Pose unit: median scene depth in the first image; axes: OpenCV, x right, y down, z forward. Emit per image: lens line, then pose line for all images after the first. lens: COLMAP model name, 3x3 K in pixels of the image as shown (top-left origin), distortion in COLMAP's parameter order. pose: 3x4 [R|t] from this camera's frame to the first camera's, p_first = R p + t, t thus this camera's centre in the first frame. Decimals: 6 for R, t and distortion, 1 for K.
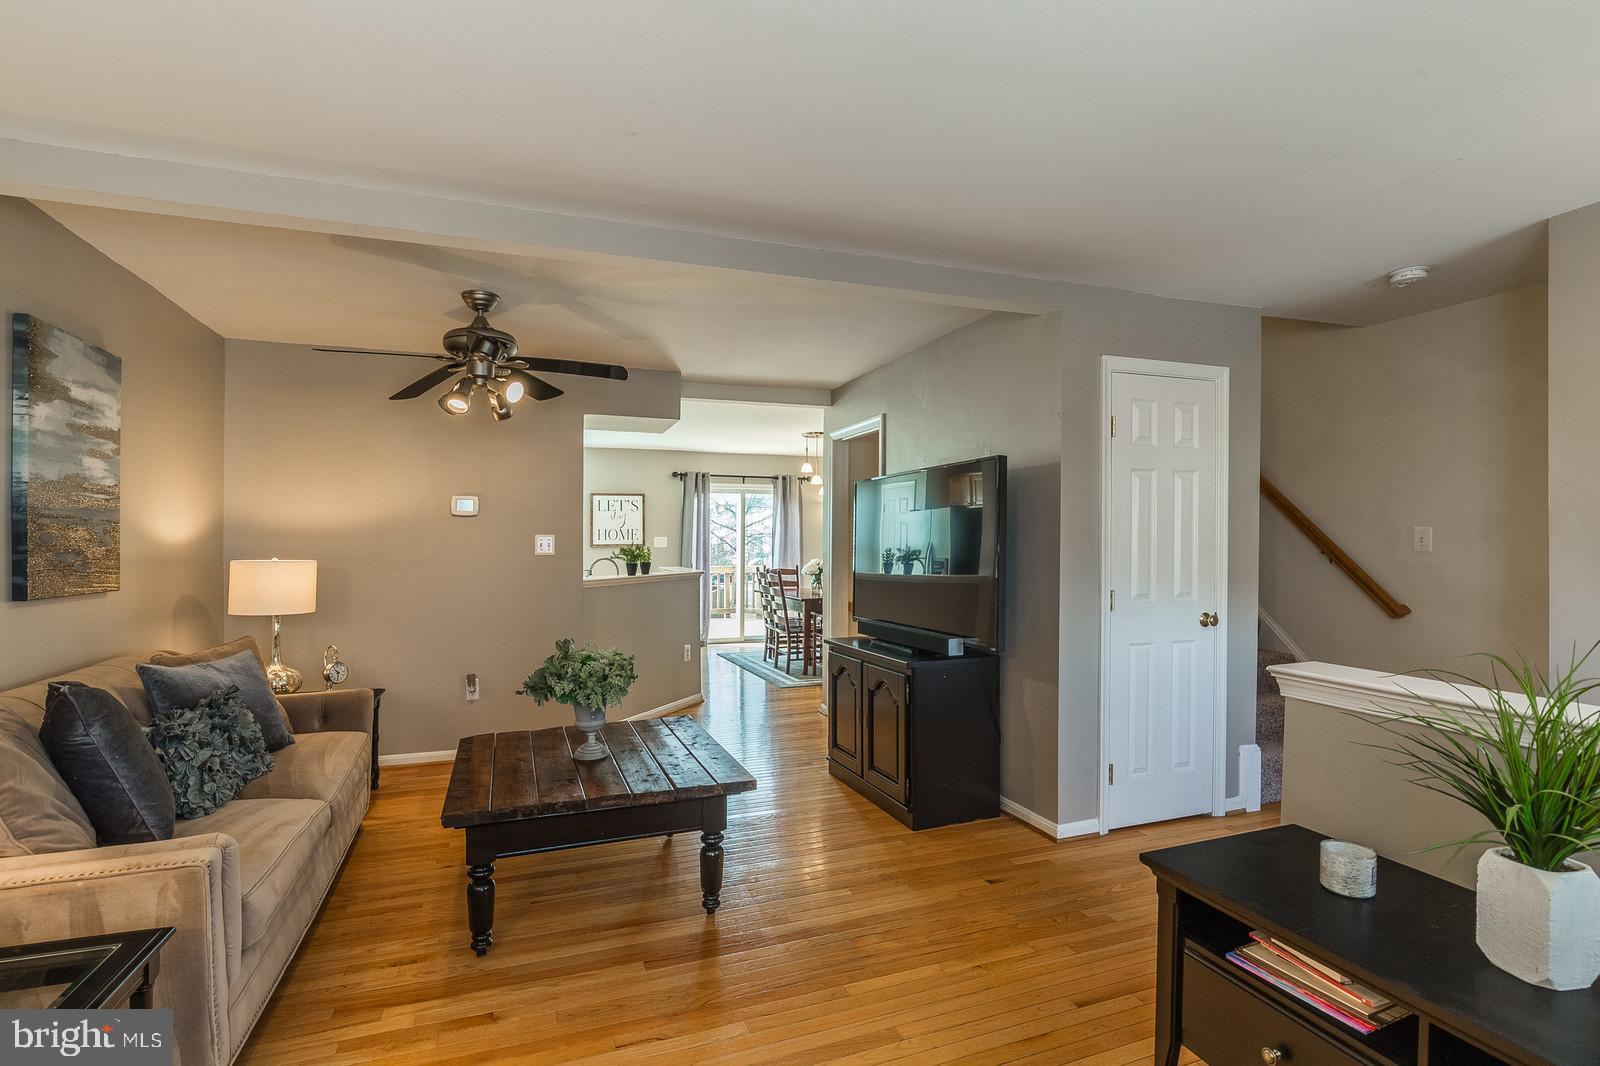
lens RADIAL K [[749.5, 0, 794.7], [0, 749.5, 525.8], [0, 0, 1]] dist [-0.002611, 0.000253]
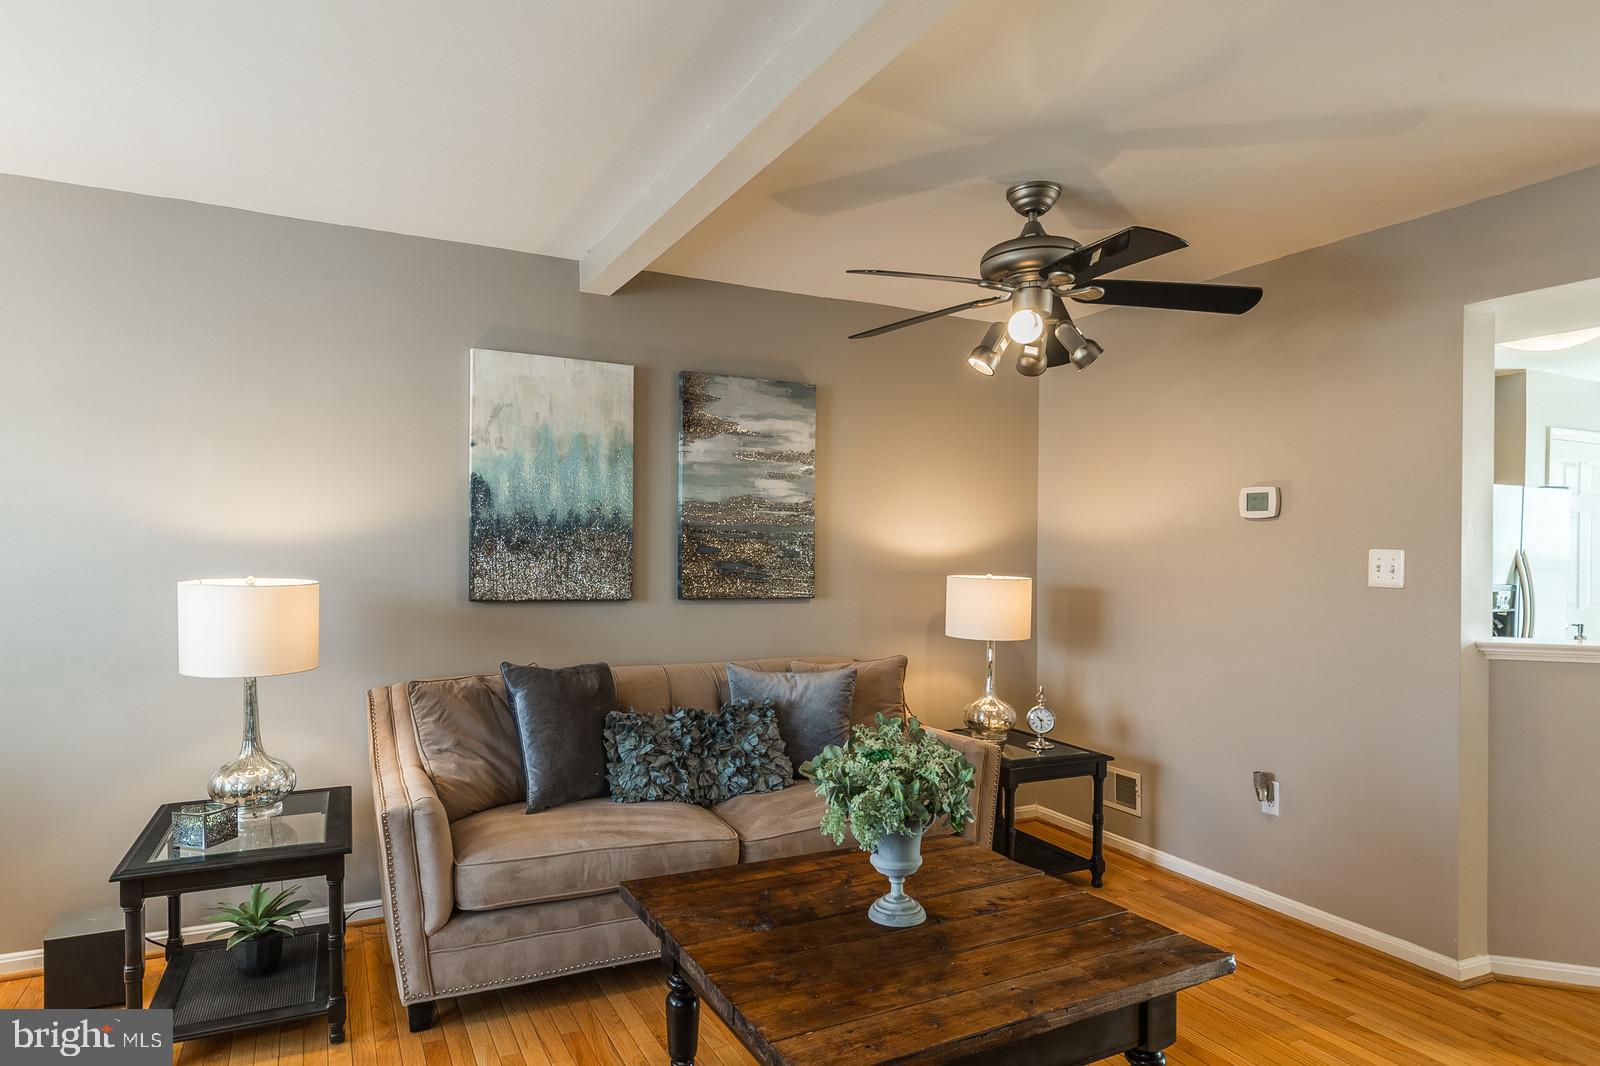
lens RADIAL K [[947.6, 0, 799.9], [0, 947.6, 548.0], [0, 0, 1]] dist [0.000753, -0.002092]
pose [[0.128493, 0.004928, -0.991698, 0.479219], [0.010137, 0.999929, 0.006282, 0.003922], [0.991659, -0.010860, 0.128434, 0.833291]]
